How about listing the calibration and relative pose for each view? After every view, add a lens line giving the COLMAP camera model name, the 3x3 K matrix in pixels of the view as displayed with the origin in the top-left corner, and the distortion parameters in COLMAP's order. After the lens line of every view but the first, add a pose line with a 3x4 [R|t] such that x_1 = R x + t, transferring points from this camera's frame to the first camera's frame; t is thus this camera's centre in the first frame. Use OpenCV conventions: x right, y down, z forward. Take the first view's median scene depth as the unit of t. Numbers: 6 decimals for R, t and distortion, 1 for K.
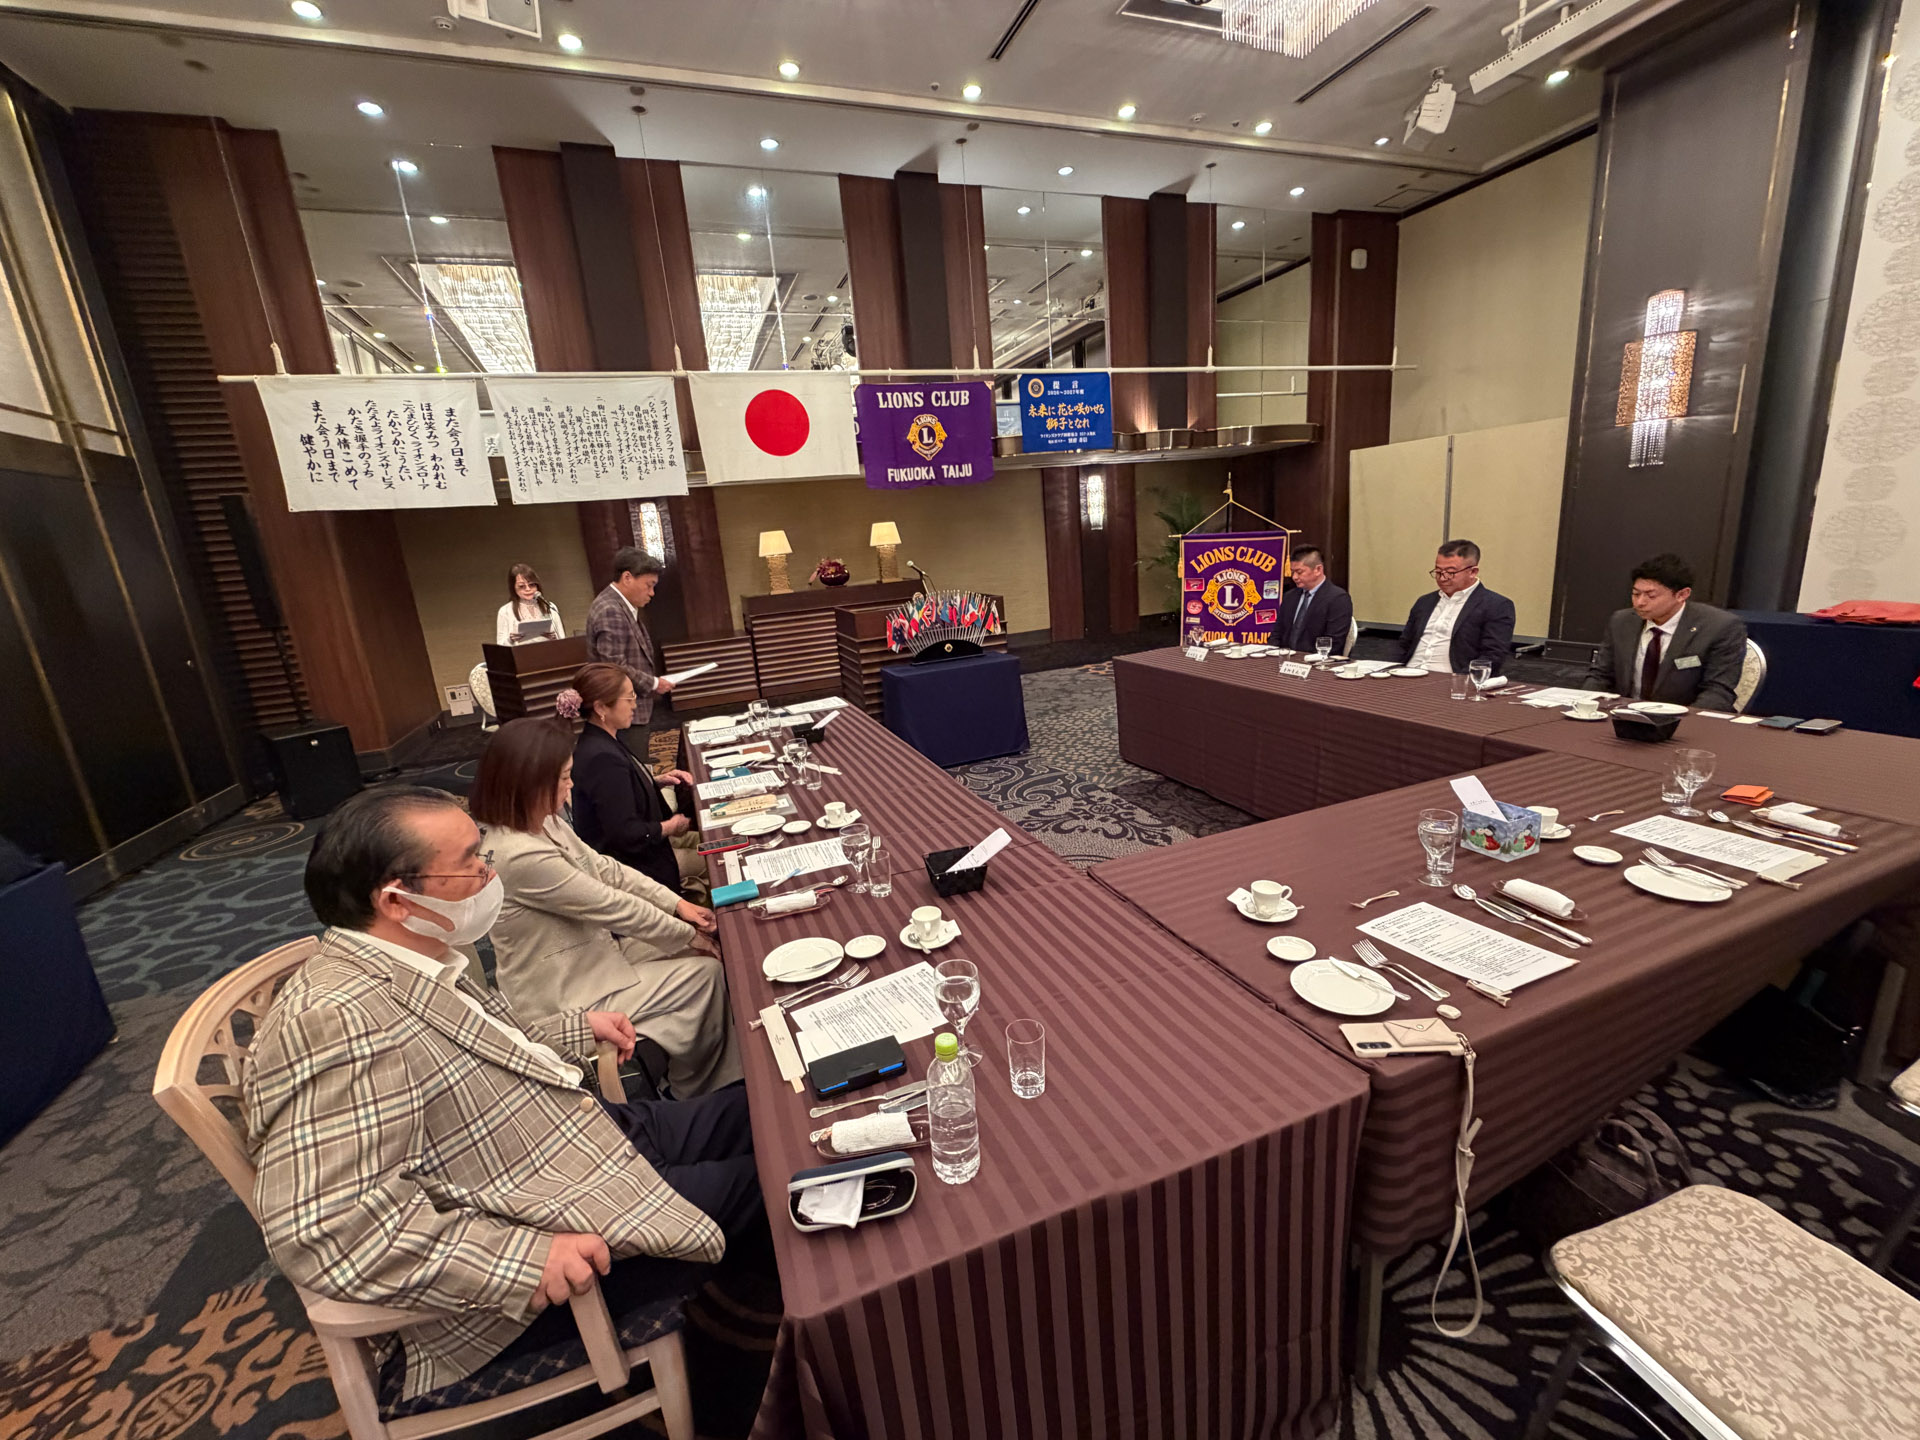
lens RADIAL K [[770.0, 0, 960.0], [0, 770.0, 720.0], [0, 0, 1]] dist [0.008311, -0.000228]
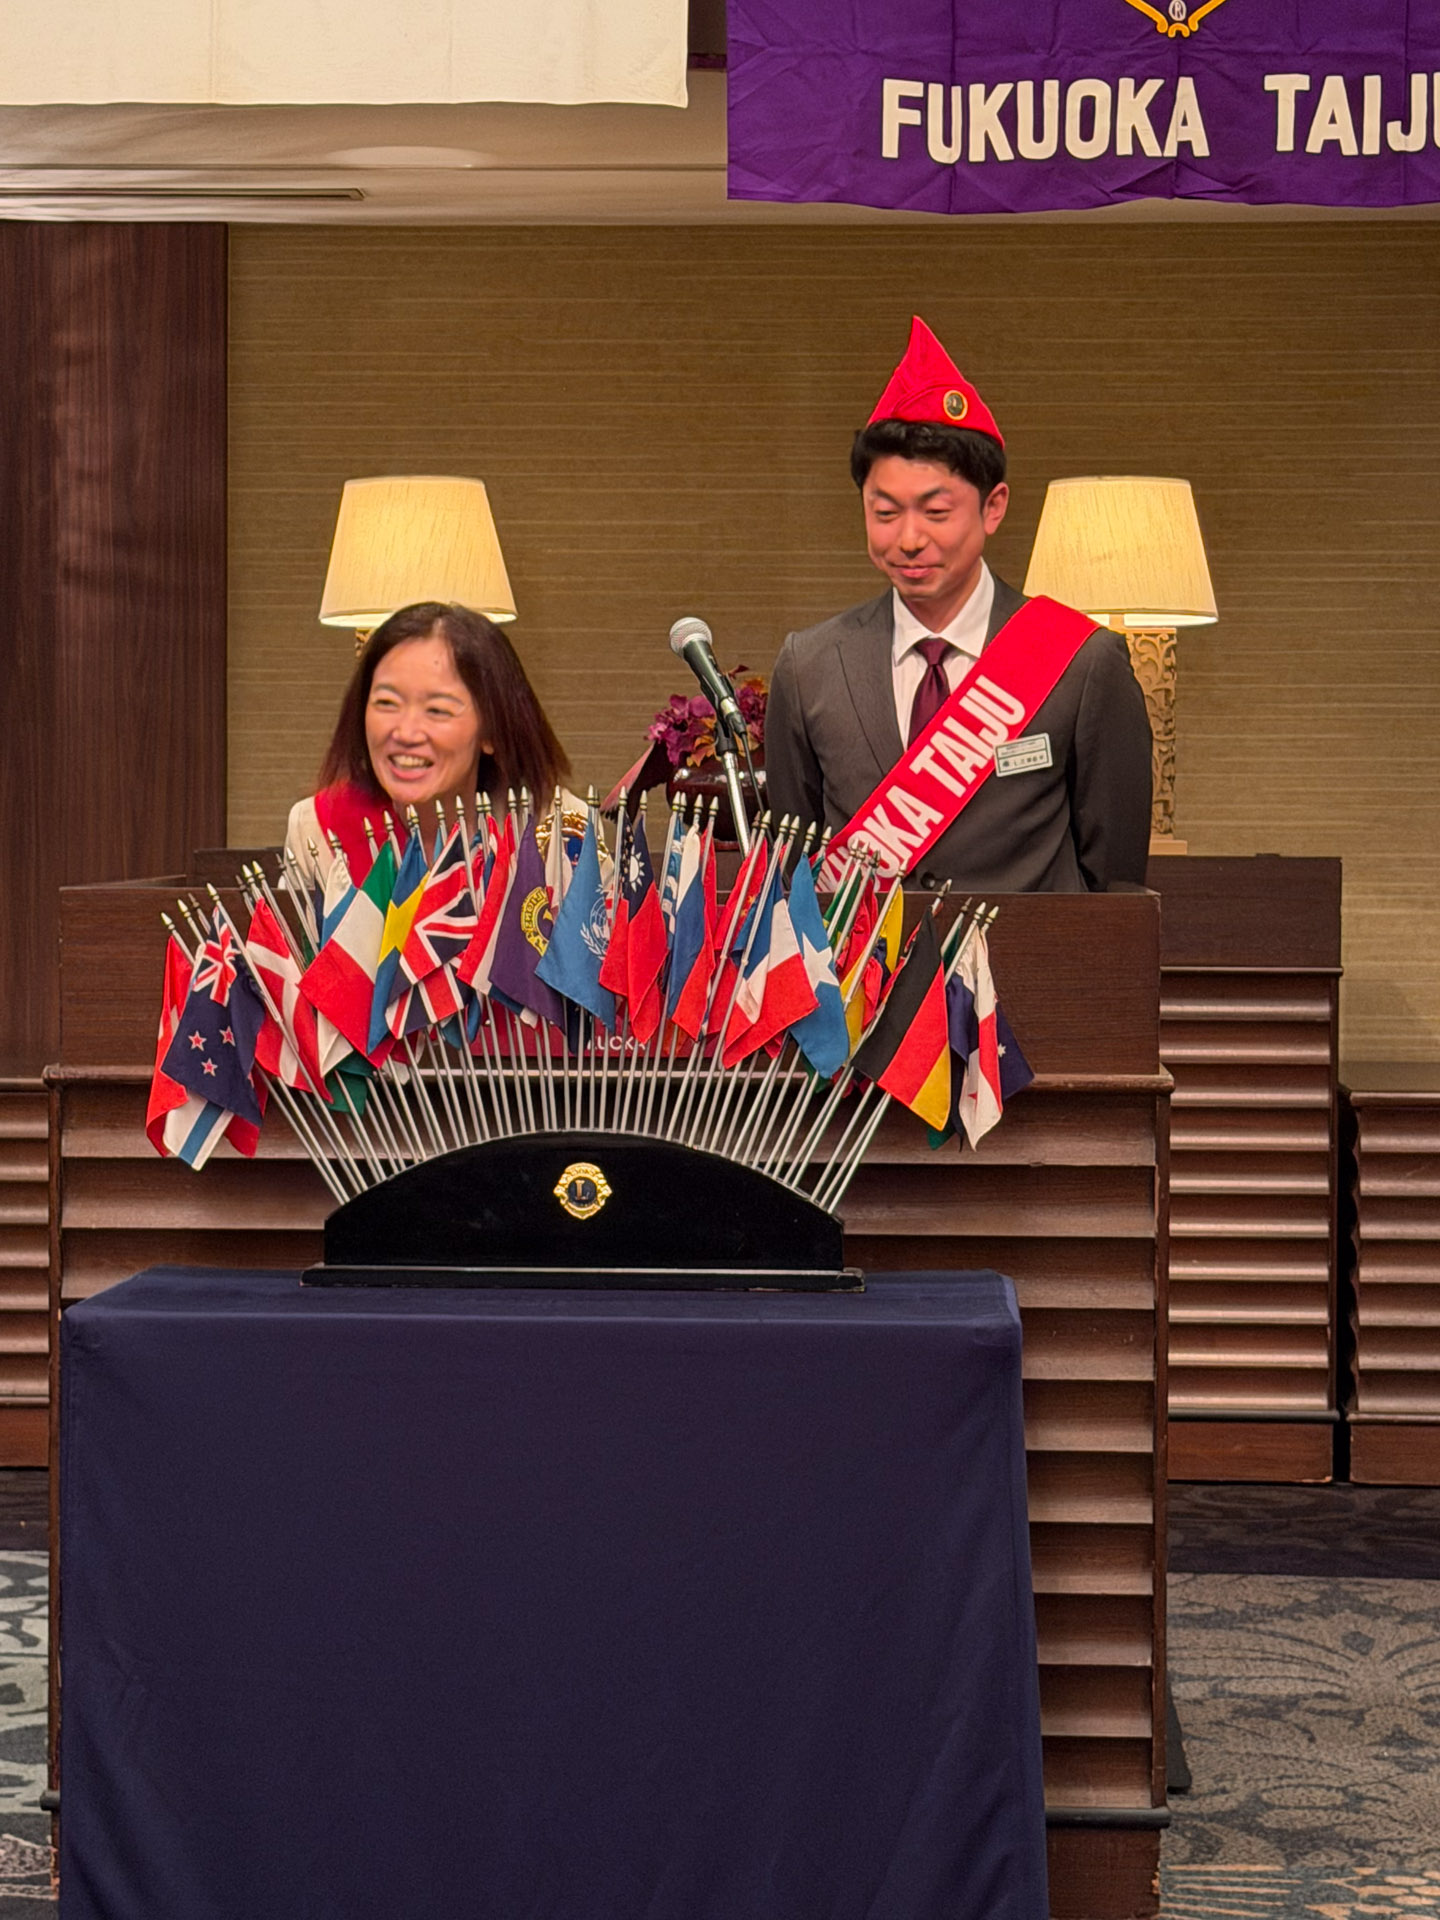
lens RADIAL K [[4494.6, 0, 680.2], [0, 4494.6, 987.0], [0, 0, 1]] dist [0.162641, -0.237791]
pose [[0.900476, 0.104448, -0.422177, 0.293239], [-0.179461, 0.973472, -0.141938, -0.013968], [0.396152, 0.203576, 0.895333, 0.225284]]
